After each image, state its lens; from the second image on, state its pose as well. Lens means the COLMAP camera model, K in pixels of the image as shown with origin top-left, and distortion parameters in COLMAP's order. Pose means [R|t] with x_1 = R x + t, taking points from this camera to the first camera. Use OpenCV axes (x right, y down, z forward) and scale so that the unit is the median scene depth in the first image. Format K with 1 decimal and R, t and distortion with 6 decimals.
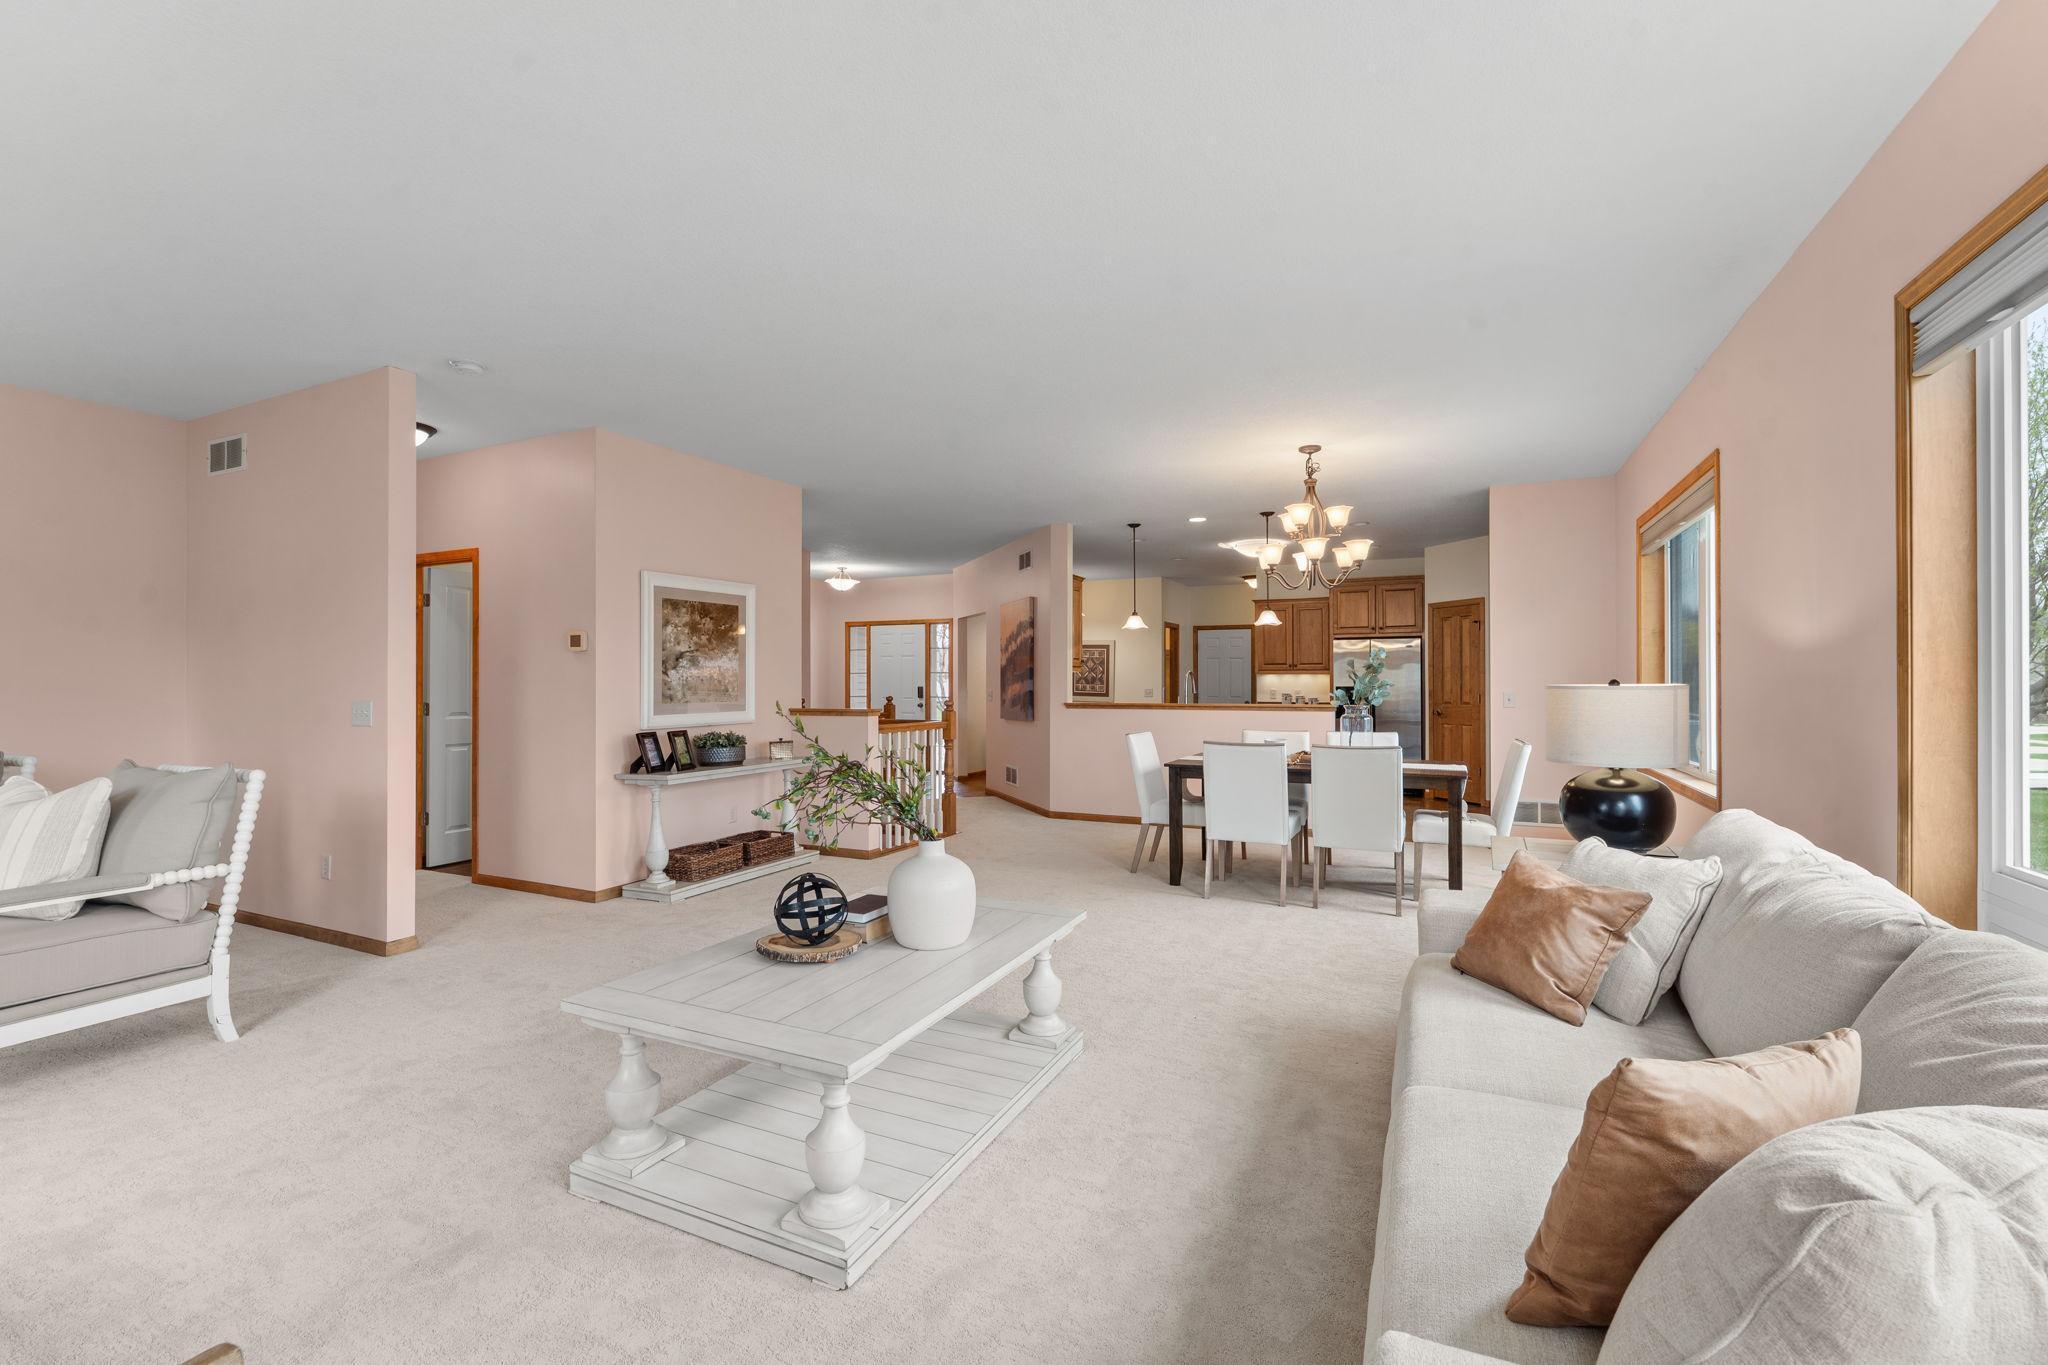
lens RADIAL K [[885.1, 0, 1020.5], [0, 885.1, 671.7], [0, 0, 1]] dist [0.002076, 0.000929]
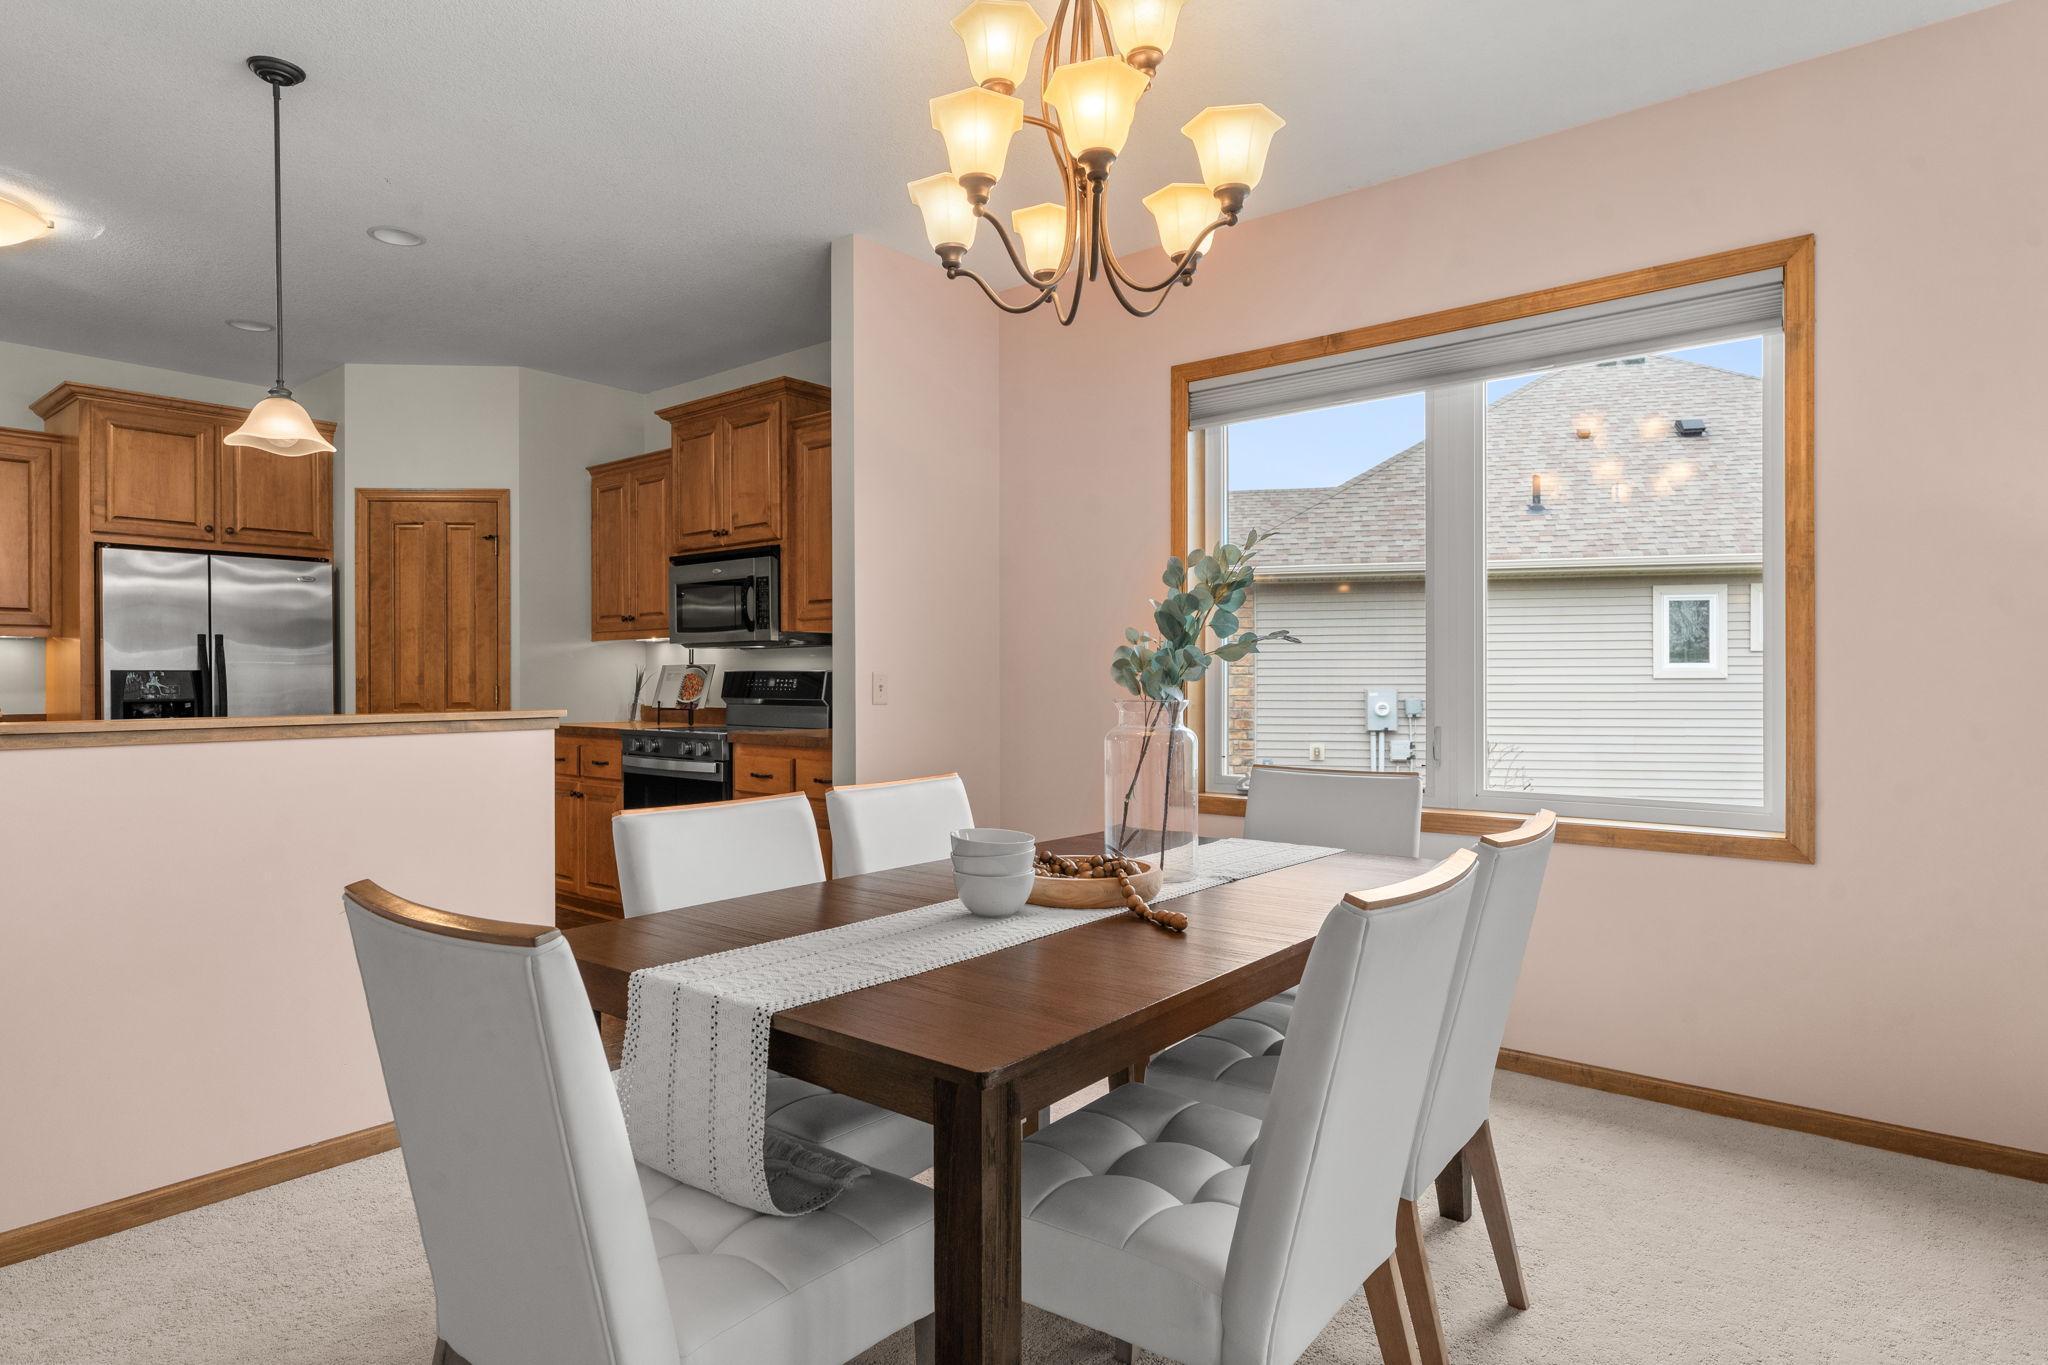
lens RADIAL K [[1105.6, 0, 1014.3], [0, 1105.6, 685.0], [0, 0, 1]] dist [-0.002754, 0.000551]
pose [[0.229148, -0.003310, 0.973386, -0.016548], [-0.007226, 0.999961, 0.005102, 0.018537], [-0.973365, -0.008203, 0.229115, 0.527796]]
